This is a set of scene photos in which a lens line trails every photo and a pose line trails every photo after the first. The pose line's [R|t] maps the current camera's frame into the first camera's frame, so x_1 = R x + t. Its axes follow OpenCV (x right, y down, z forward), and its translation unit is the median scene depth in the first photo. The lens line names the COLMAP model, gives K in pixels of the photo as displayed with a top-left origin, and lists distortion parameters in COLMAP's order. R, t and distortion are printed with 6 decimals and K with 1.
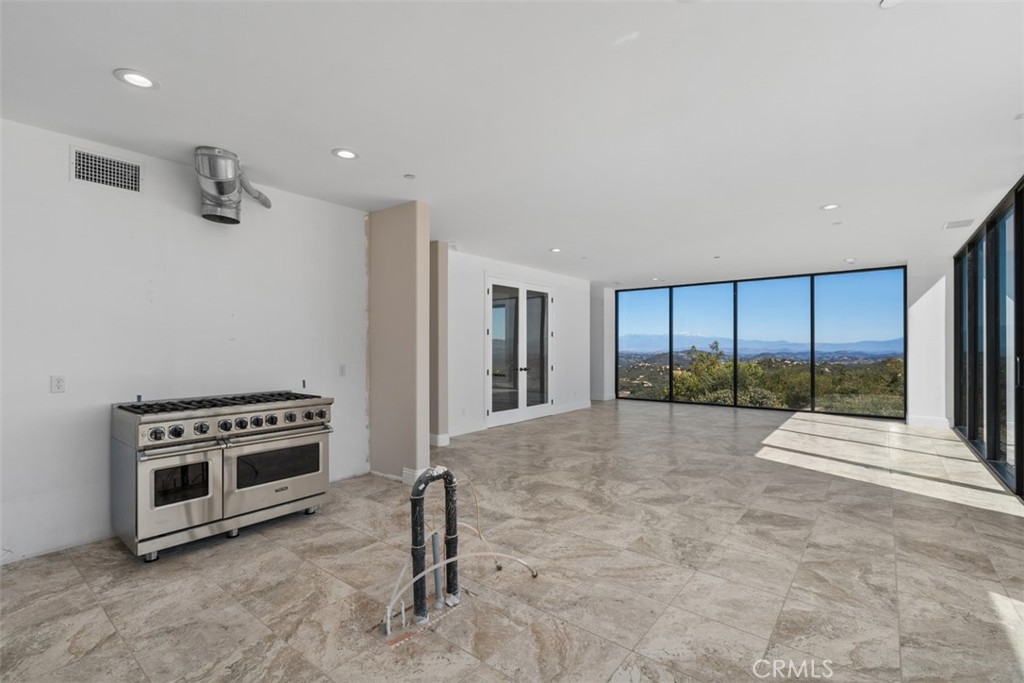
lens RADIAL K [[458.0, 0, 496.1], [0, 458.0, 344.8], [0, 0, 1]] dist [0.002762, -0.001392]
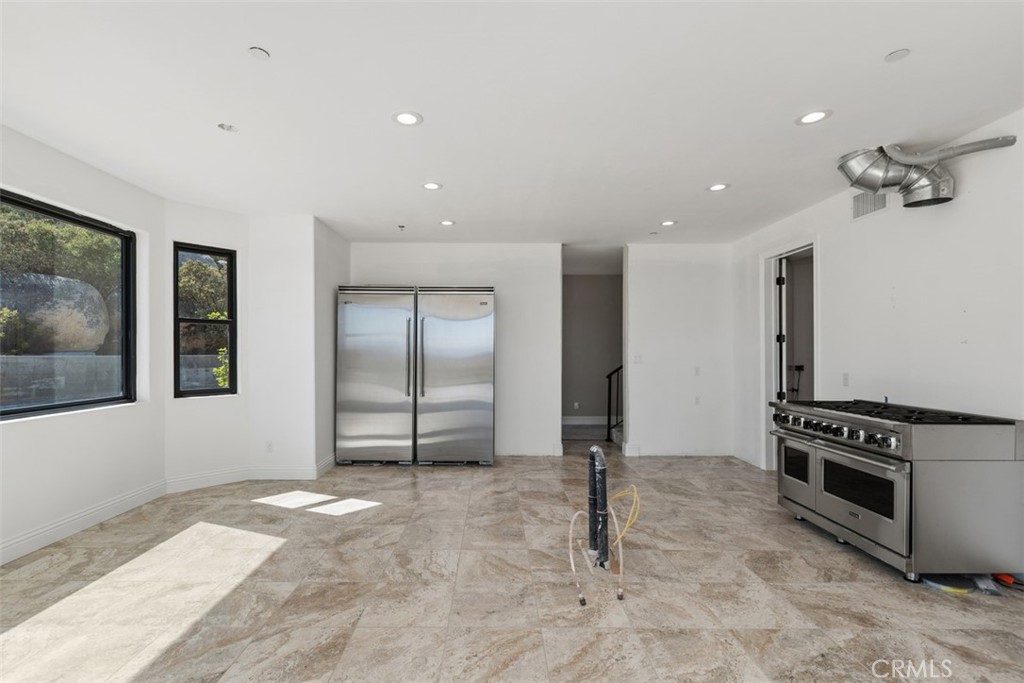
lens RADIAL K [[458.0, 0, 479.3], [0, 458.0, 351.8], [0, 0, 1]] dist [0.002762, -0.001392]
pose [[-0.778393, 0.002565, -0.627772, 0.654721], [0.004732, 0.999987, -0.001782, 0.002230], [0.627760, -0.004357, -0.778395, 1.268214]]
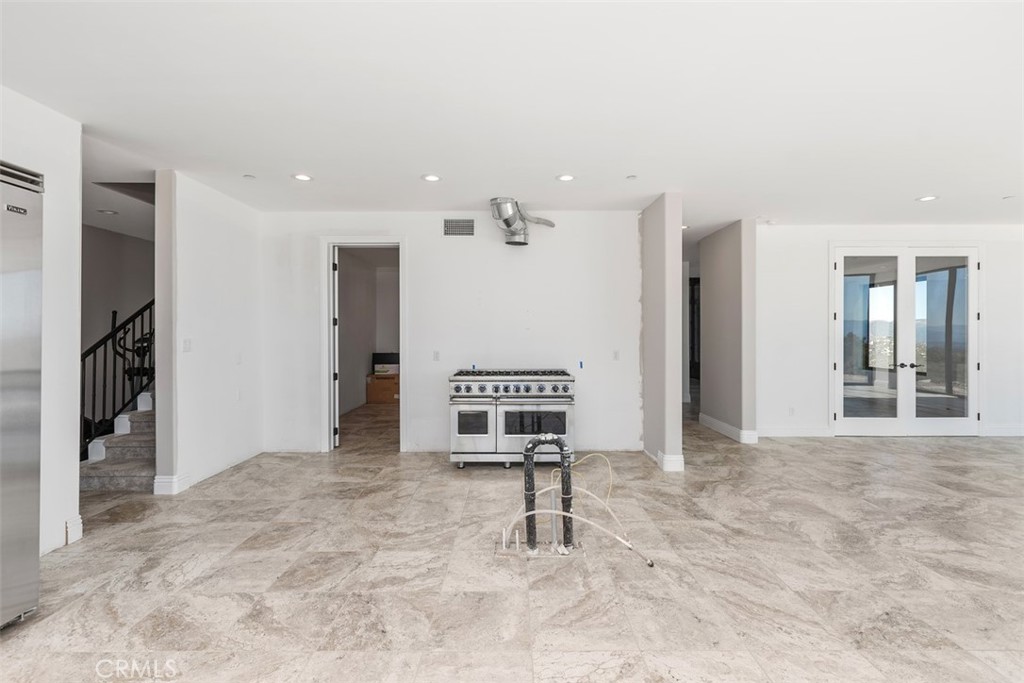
lens RADIAL K [[458.0, 0, 513.6], [0, 458.0, 333.0], [0, 0, 1]] dist [0.002762, -0.001392]
pose [[0.635352, -0.000442, -0.772223, 0.531502], [0.001897, 0.999998, 0.000989, -0.001696], [0.772221, -0.002093, 0.635351, 0.110783]]
